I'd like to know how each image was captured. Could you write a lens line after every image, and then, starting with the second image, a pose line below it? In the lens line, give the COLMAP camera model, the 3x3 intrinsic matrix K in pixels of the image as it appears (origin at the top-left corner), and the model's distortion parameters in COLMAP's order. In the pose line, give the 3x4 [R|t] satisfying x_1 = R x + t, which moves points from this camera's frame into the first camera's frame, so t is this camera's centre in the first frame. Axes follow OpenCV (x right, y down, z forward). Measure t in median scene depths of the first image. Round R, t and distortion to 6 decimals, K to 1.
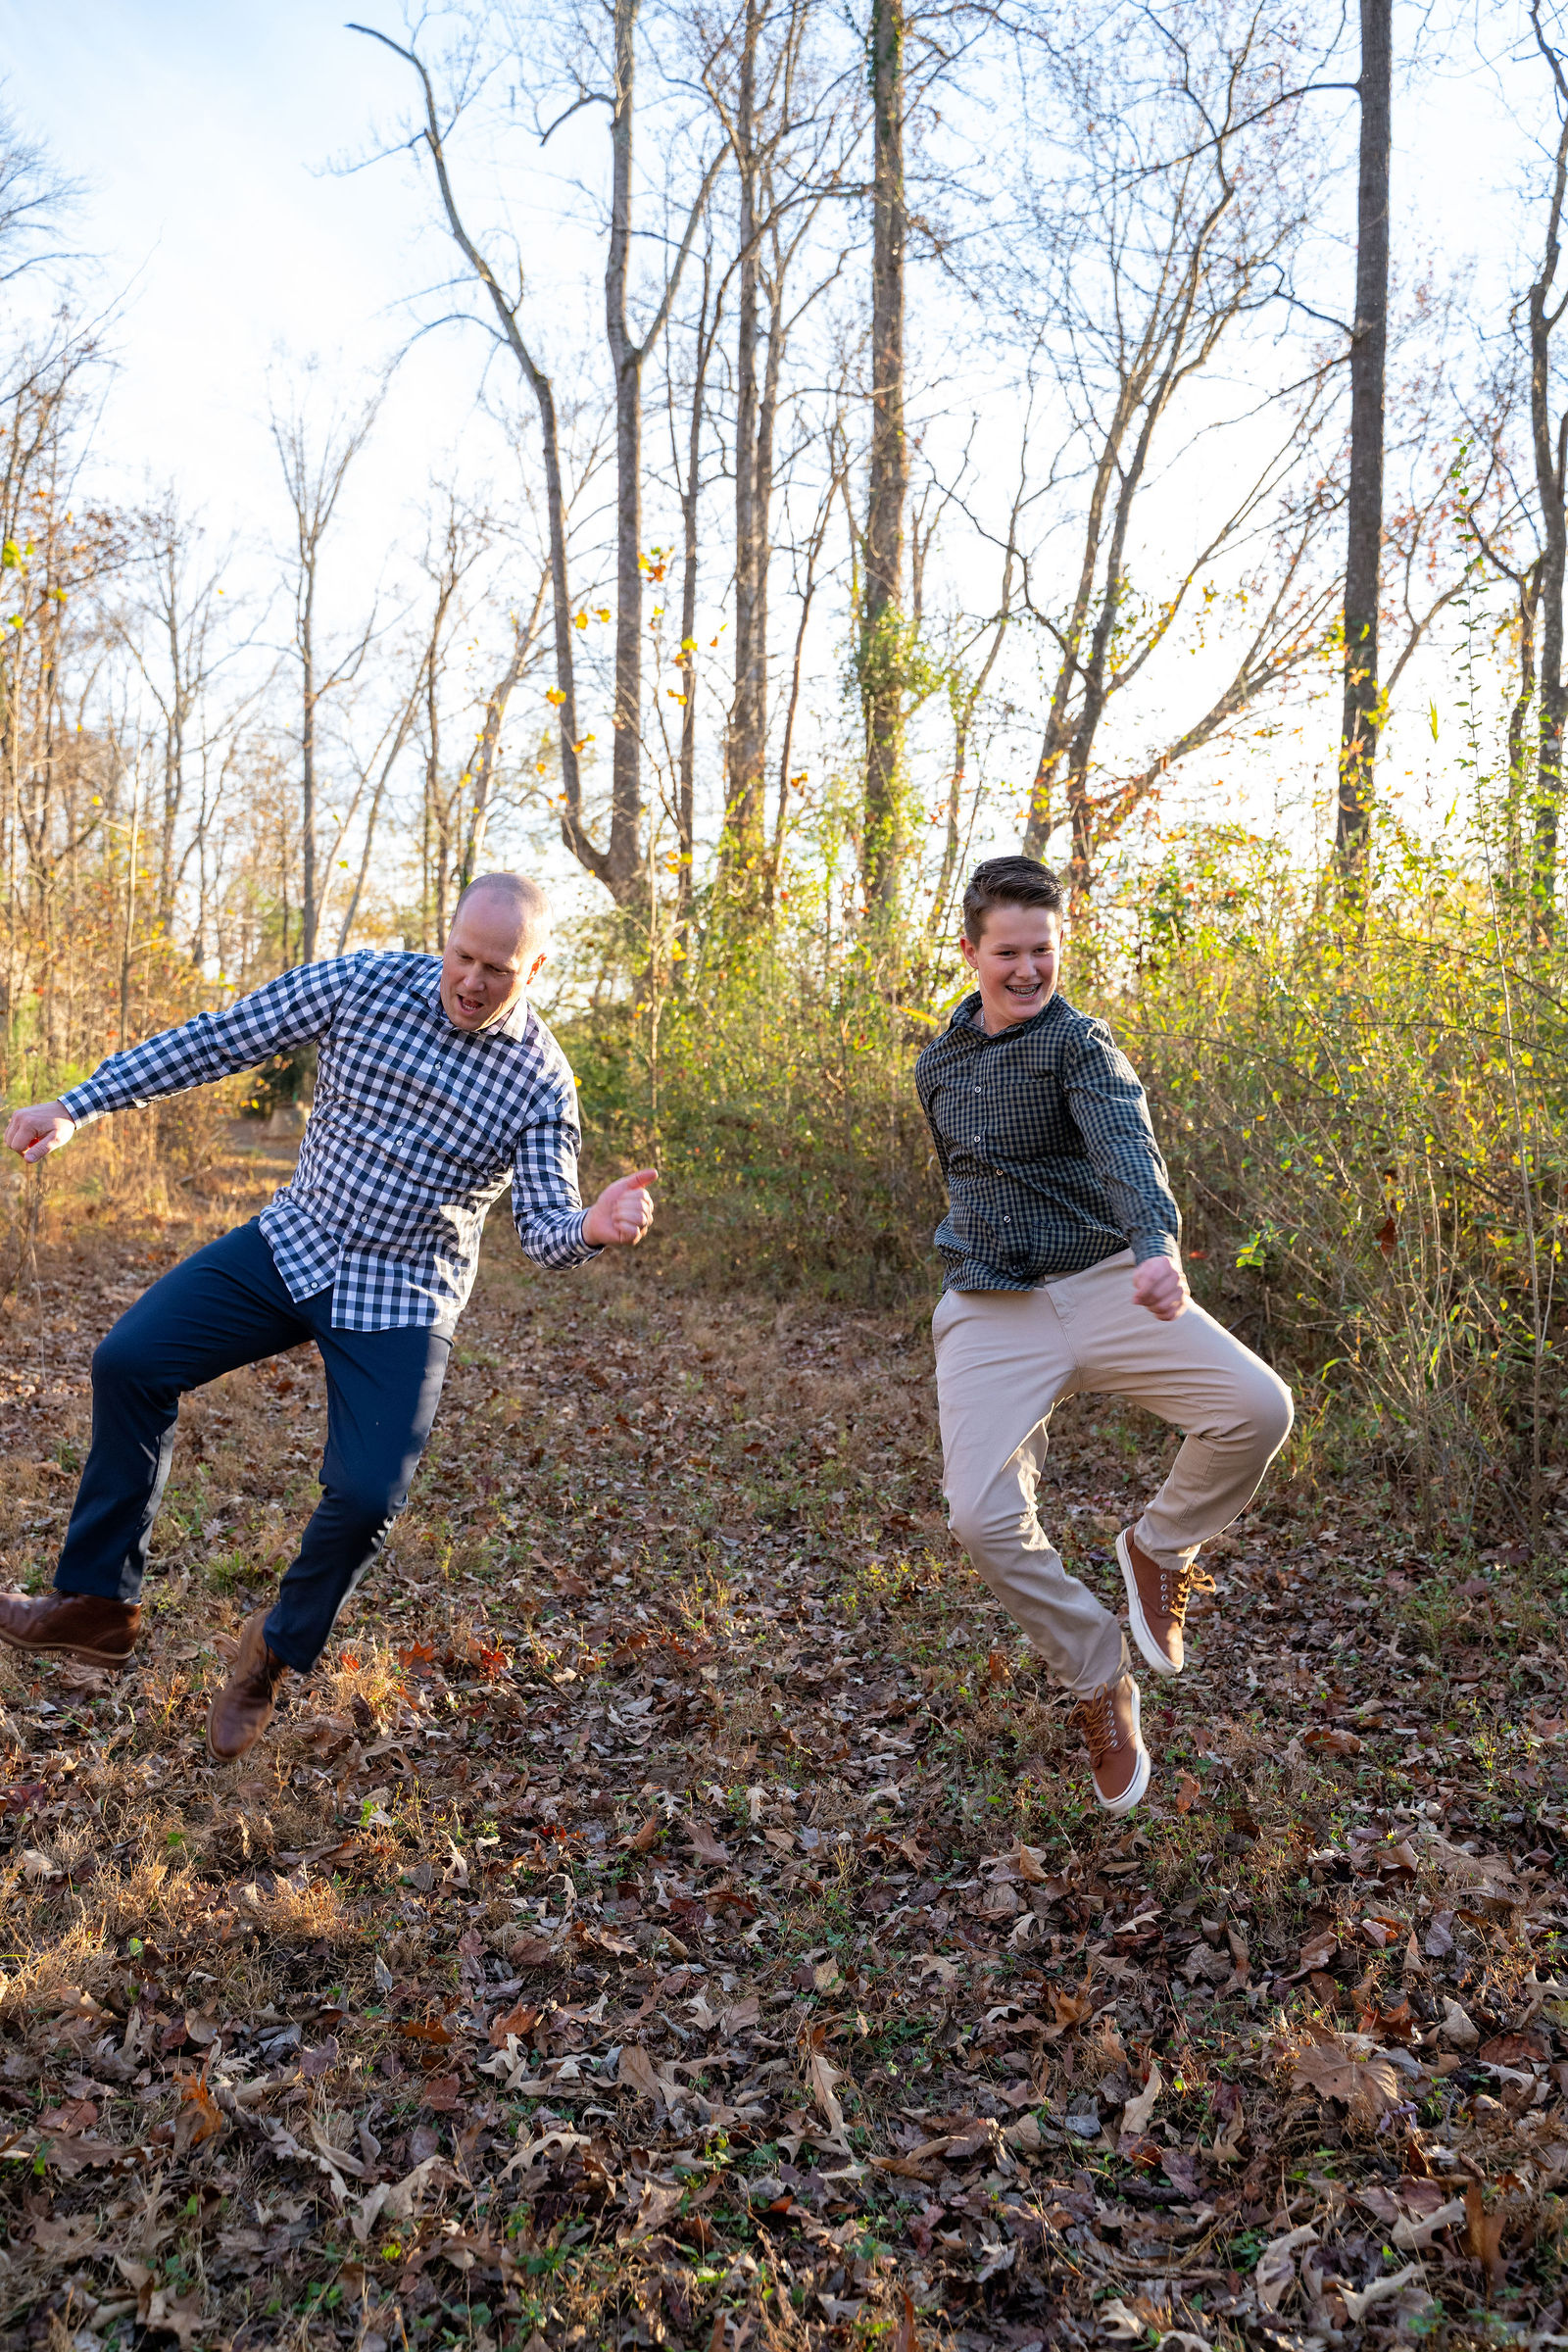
lens RADIAL K [[2114.4, 0, 790.4], [0, 2114.4, 1181.4], [0, 0, 1]] dist [0.012115, -0.024900]
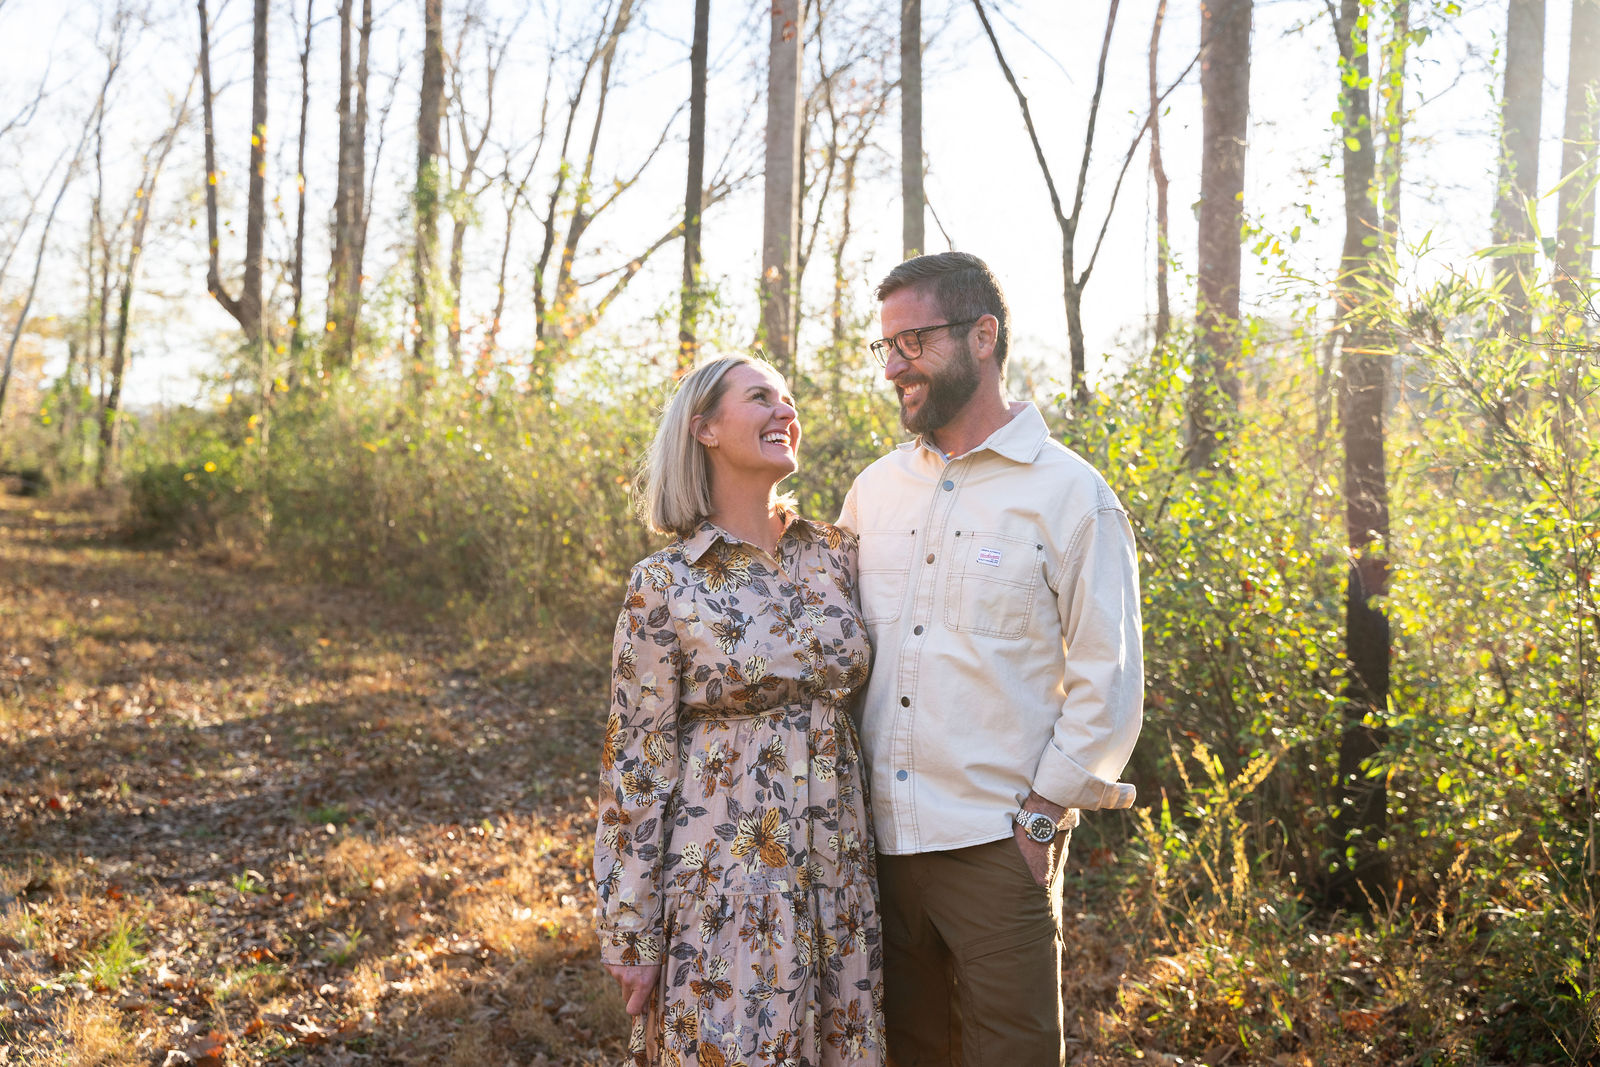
lens RADIAL K [[1801.8, 0, 796.4], [0, 1801.8, 535.6], [0, 0, 1]] dist [-0.012984, 0.000000]
pose [[0.977387, 0.013830, 0.211003, 0.027503], [-0.012010, 0.999879, -0.009901, 0.006679], [-0.211115, 0.007143, 0.977435, -0.266603]]
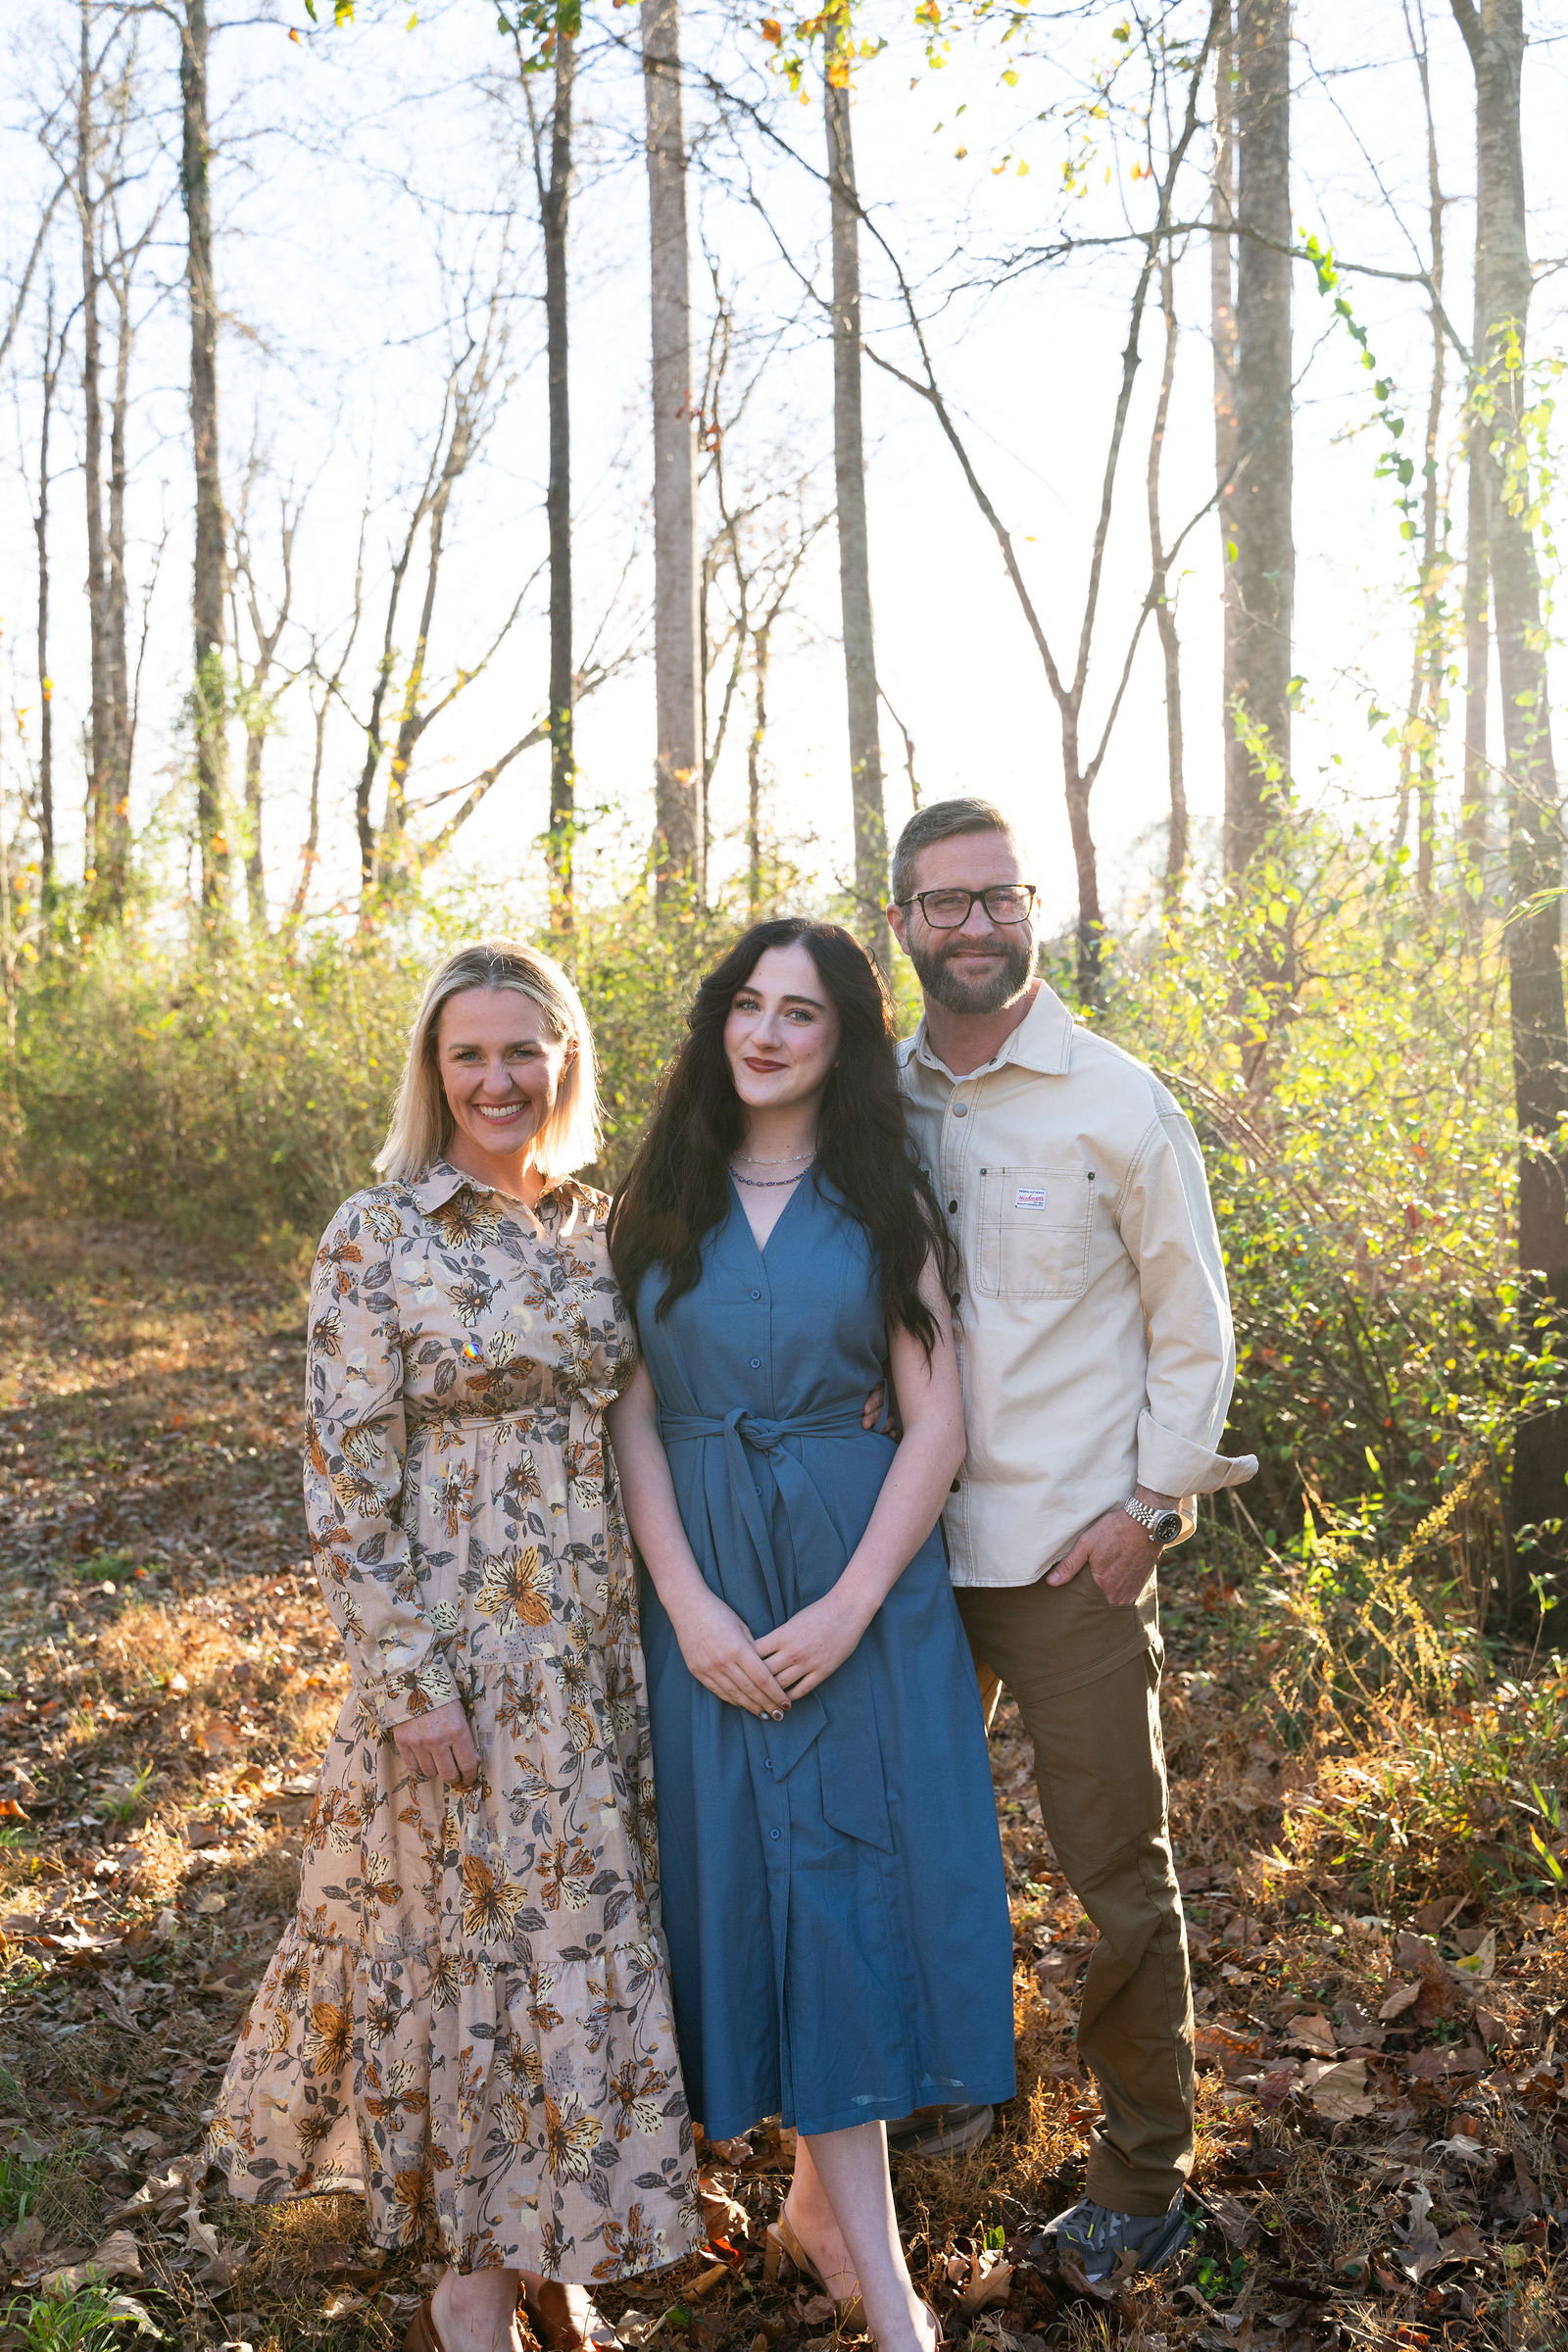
lens RADIAL K [[2287.5, 0, 779.7], [0, 2287.5, 1167.9], [0, 0, 1]] dist [-0.005847, 0.000000]
pose [[0.969720, -0.033470, 0.241914, 0.028409], [0.031171, 0.999425, 0.013327, 0.003989], [-0.242221, -0.005383, 0.970206, -0.246010]]
